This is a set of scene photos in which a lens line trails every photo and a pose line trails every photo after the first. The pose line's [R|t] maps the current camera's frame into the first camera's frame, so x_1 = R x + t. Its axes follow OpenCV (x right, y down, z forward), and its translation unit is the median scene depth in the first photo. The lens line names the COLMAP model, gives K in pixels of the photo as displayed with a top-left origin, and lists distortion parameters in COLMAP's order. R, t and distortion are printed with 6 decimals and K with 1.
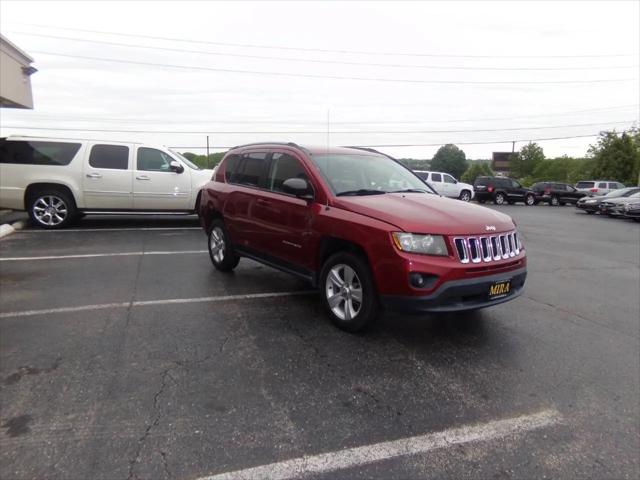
lens RADIAL K [[441.1, 0, 323.8], [0, 441.1, 245.7], [0, 0, 1]] dist [-0.027145, 0.051290]
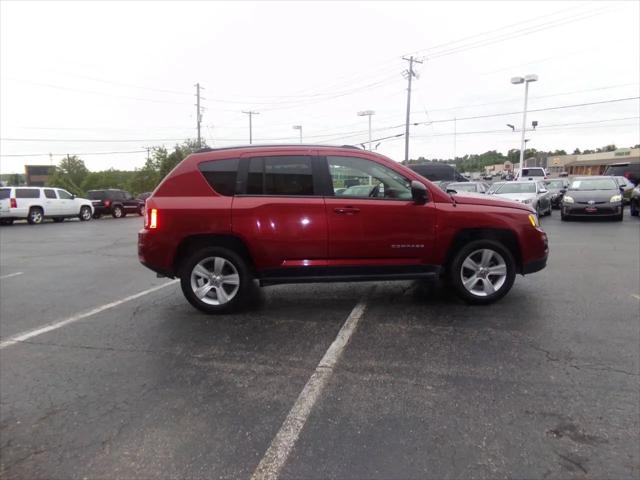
lens RADIAL K [[441.1, 0, 325.3], [0, 441.1, 239.6], [0, 0, 1]] dist [-0.027145, 0.051290]
pose [[0.549537, -0.142060, 0.823303, -0.481455], [0.177552, 0.982786, 0.051066, -0.050391], [-0.816385, 0.118116, 0.565300, 0.284656]]
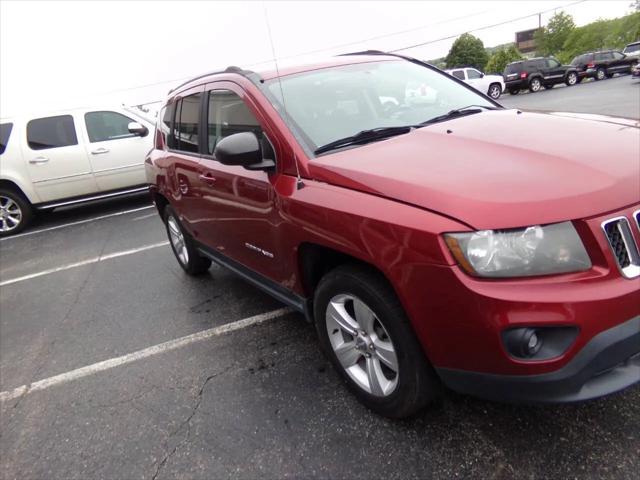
lens RADIAL K [[441.1, 0, 322.1], [0, 441.1, 241.8], [0, 0, 1]] dist [-0.027145, 0.051290]
pose [[0.981083, -0.172432, -0.087992, 0.028380], [0.184083, 0.971641, 0.148413, -0.040179], [0.059905, -0.161803, 0.985003, 0.217245]]
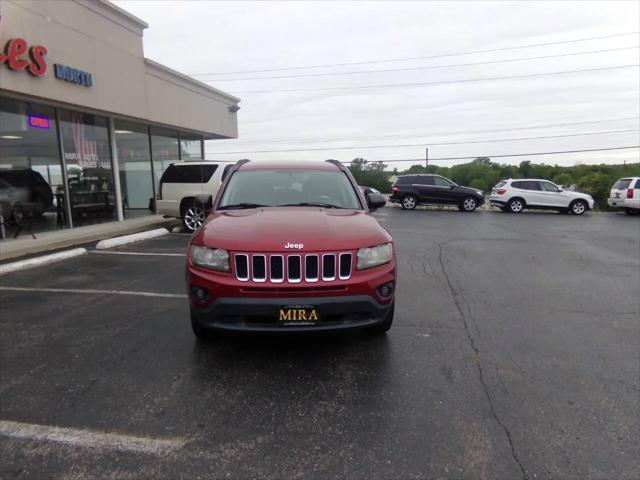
lens RADIAL K [[441.1, 0, 322.4], [0, 441.1, 244.9], [0, 0, 1]] dist [-0.027145, 0.051290]
pose [[0.859346, 0.049166, -0.509026, 0.355277], [-0.063280, 0.997941, -0.010440, -0.014500], [0.507464, 0.041183, 0.860688, 0.097960]]
